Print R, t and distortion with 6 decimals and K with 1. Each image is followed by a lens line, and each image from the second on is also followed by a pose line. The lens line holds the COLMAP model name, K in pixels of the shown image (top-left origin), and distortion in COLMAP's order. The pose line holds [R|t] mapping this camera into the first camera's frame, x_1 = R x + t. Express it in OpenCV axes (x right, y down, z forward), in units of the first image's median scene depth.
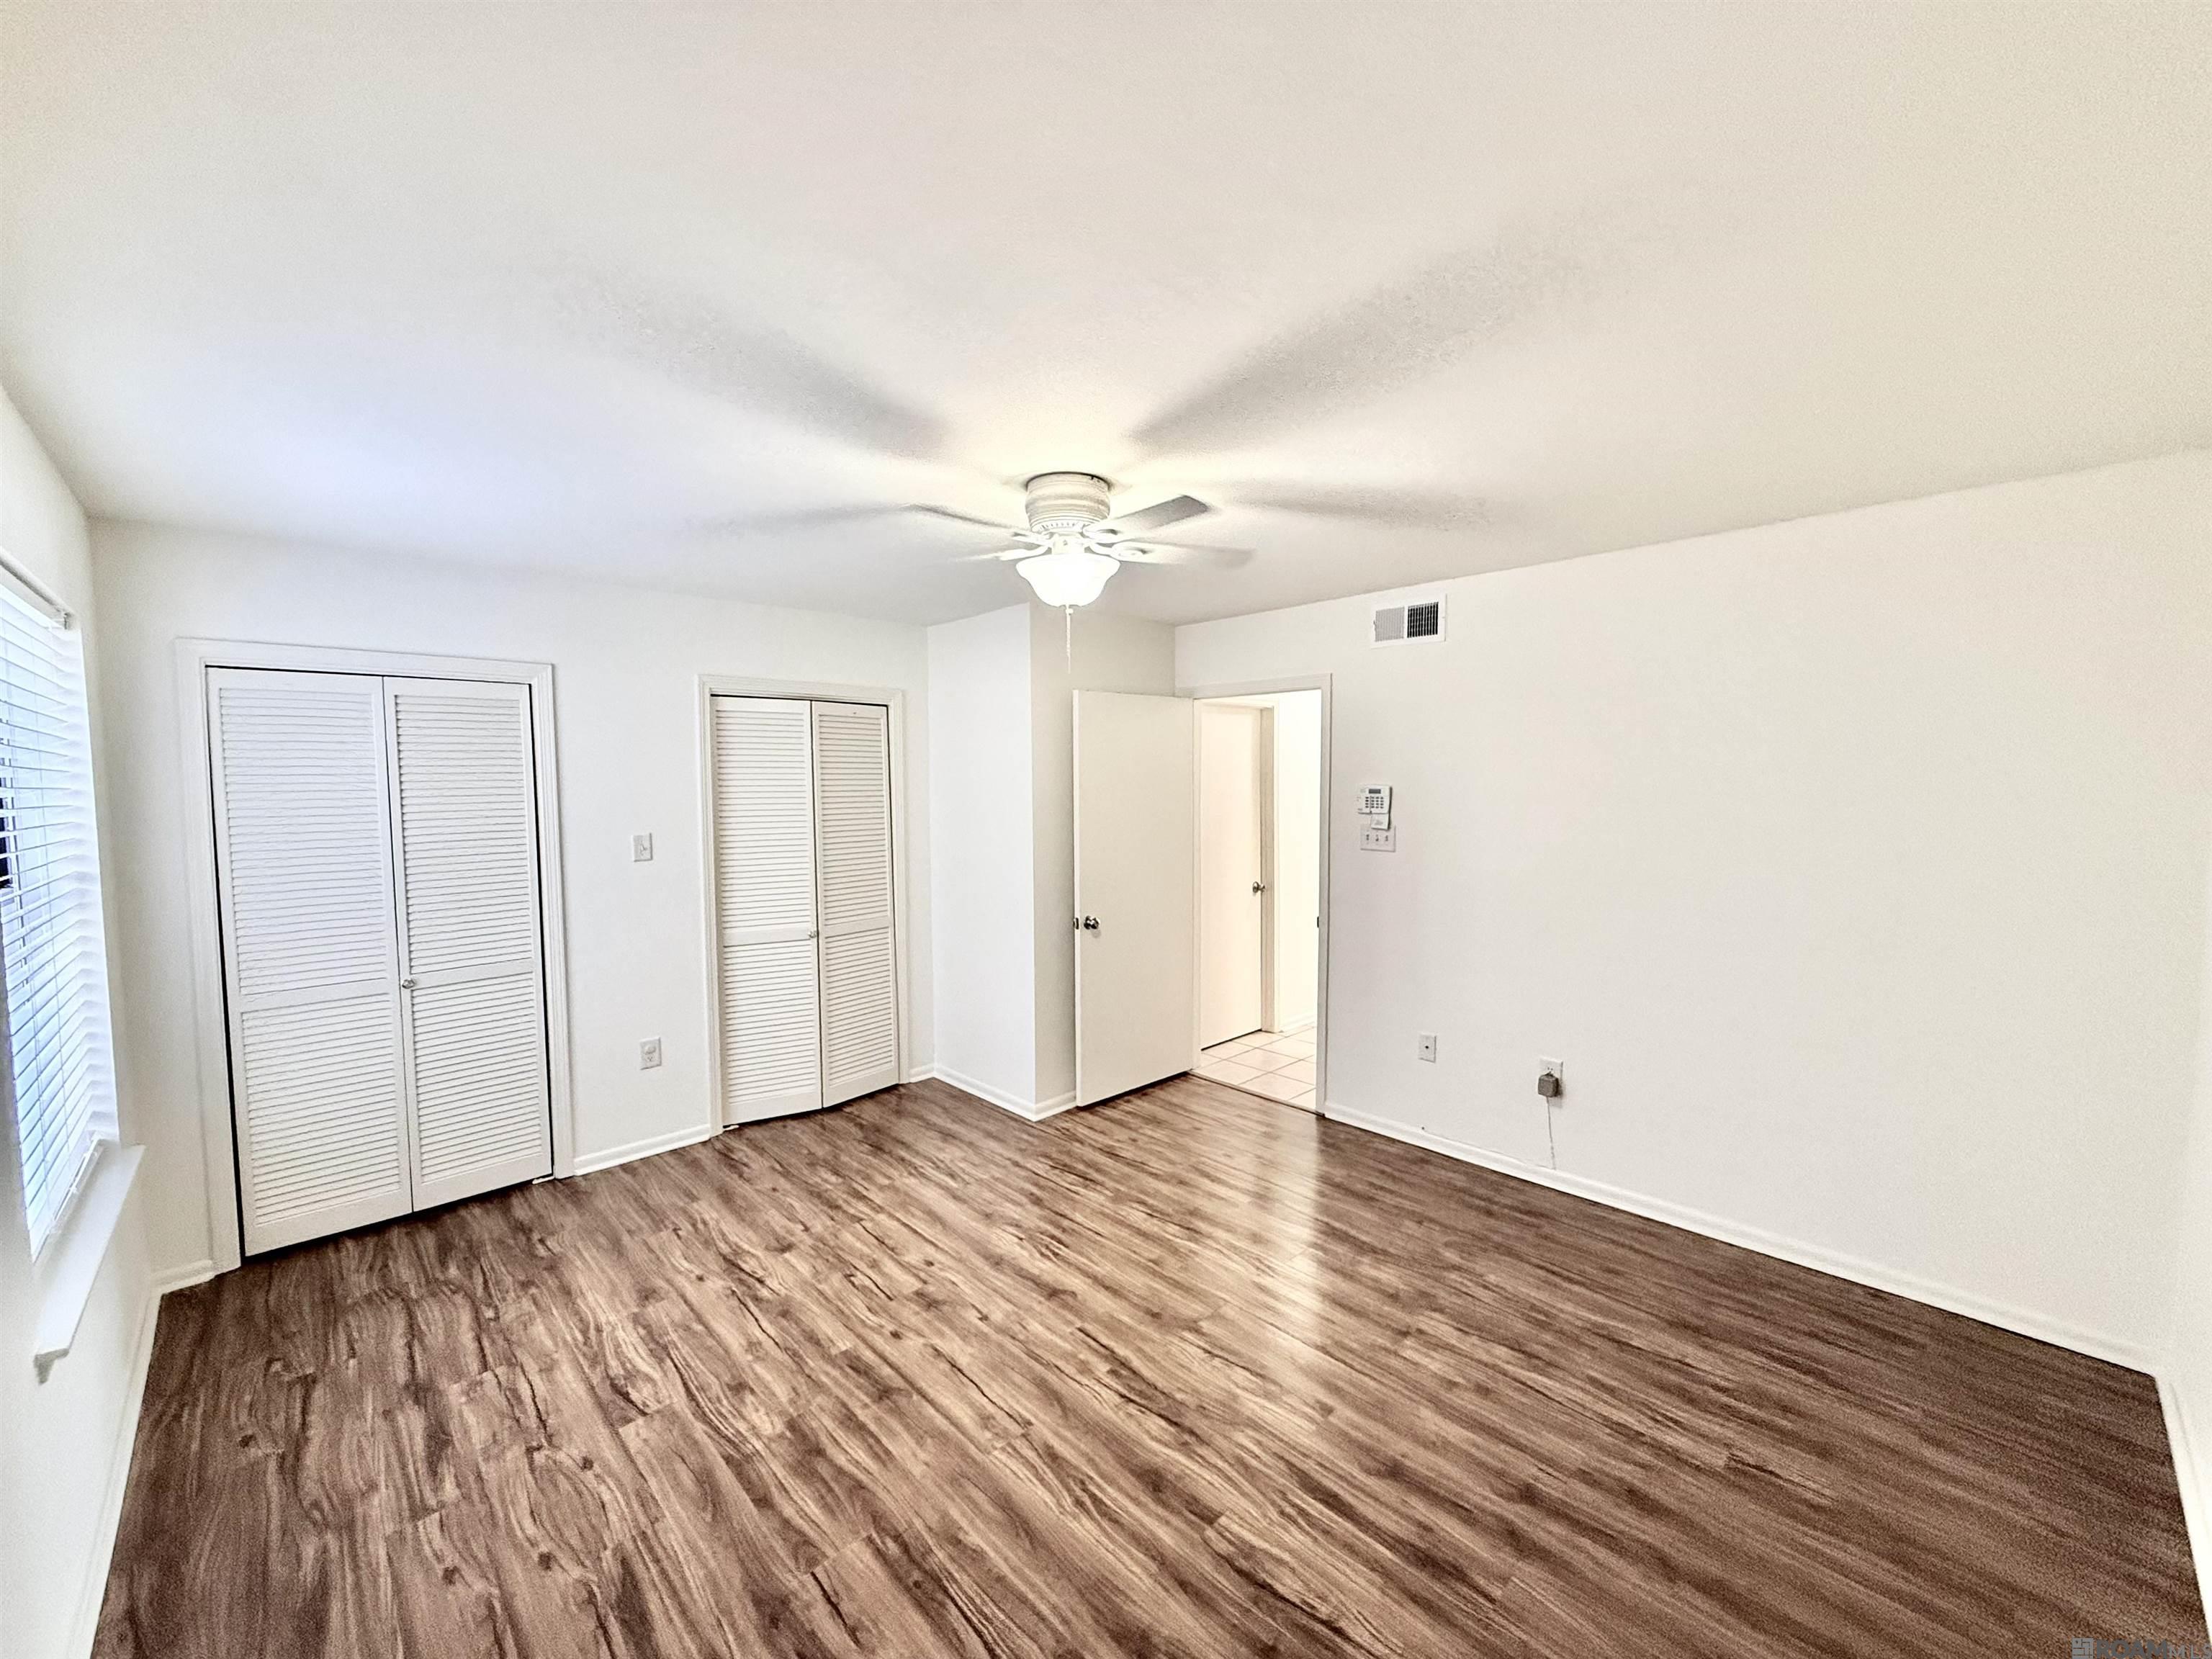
lens RADIAL K [[880.3, 0, 1104.0], [0, 880.3, 824.4], [0, 0, 1]] dist [0.001919, 0.000628]
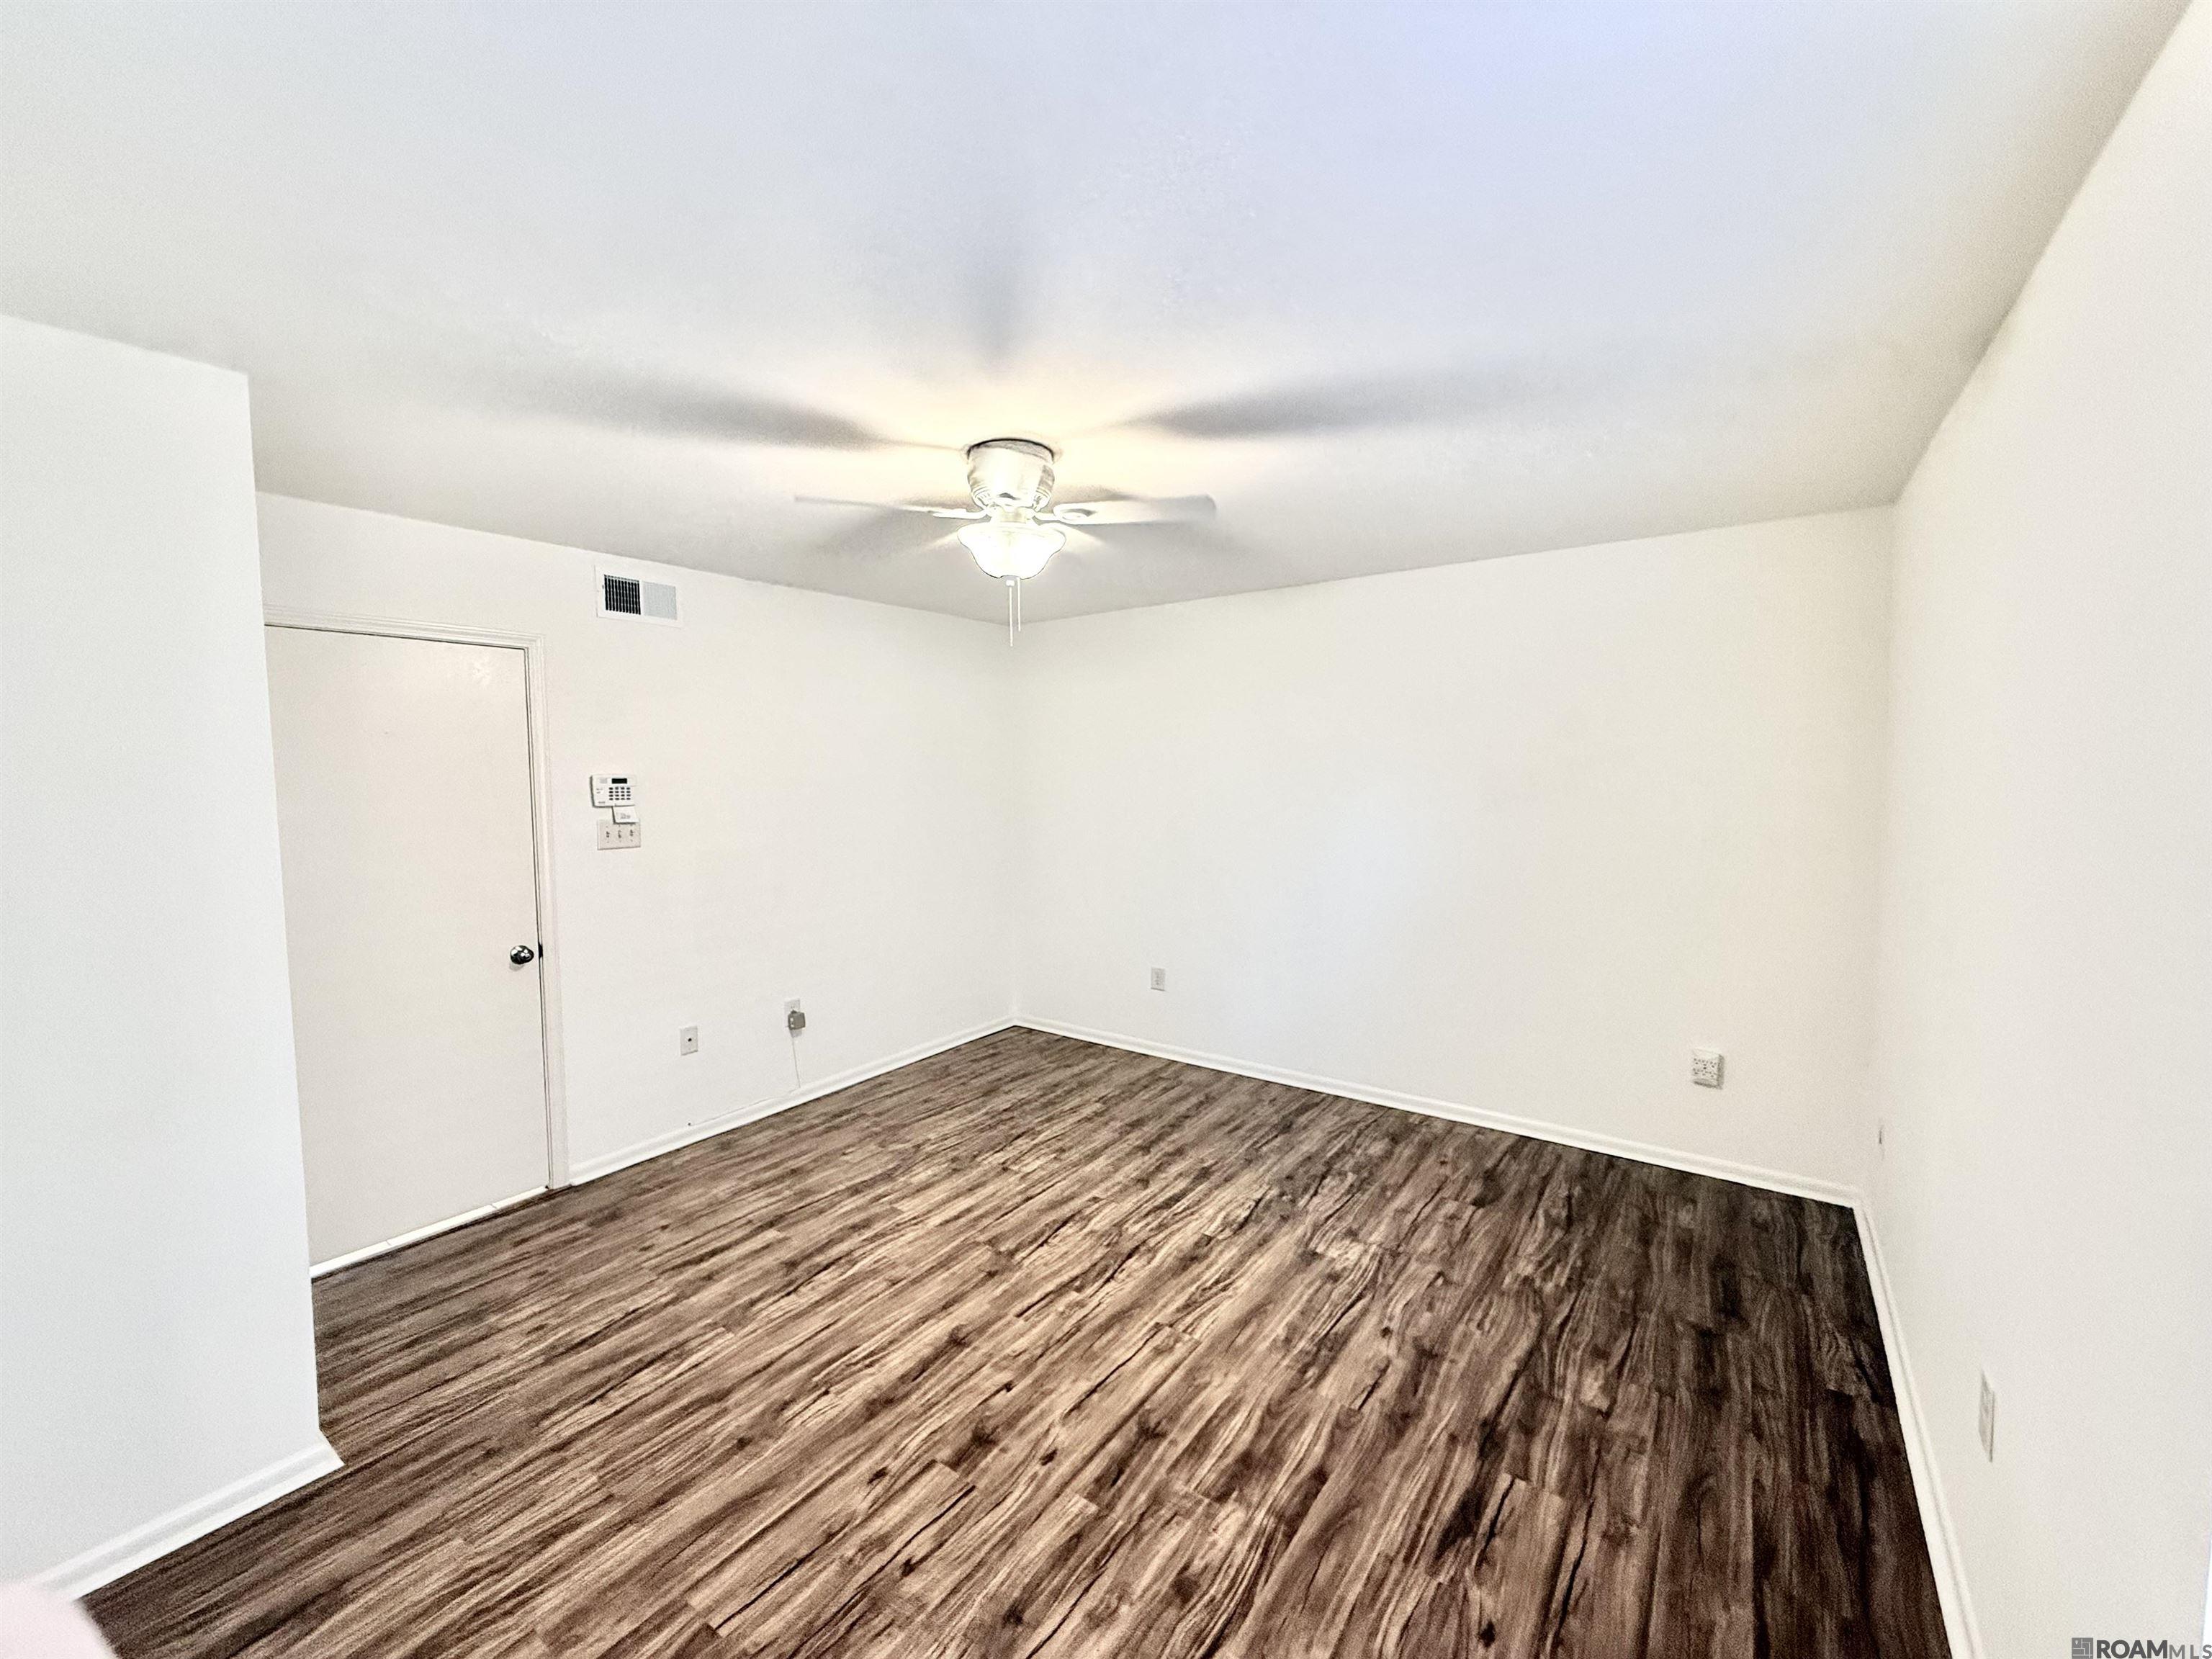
lens RADIAL K [[880.3, 0, 1090.7], [0, 880.3, 827.1], [0, 0, 1]] dist [0.001919, 0.000628]
pose [[-0.166645, -0.058788, 0.984263, -0.995852], [0.064584, 0.995427, 0.070389, -0.034980], [-0.983900, 0.075298, -0.162086, 1.059824]]
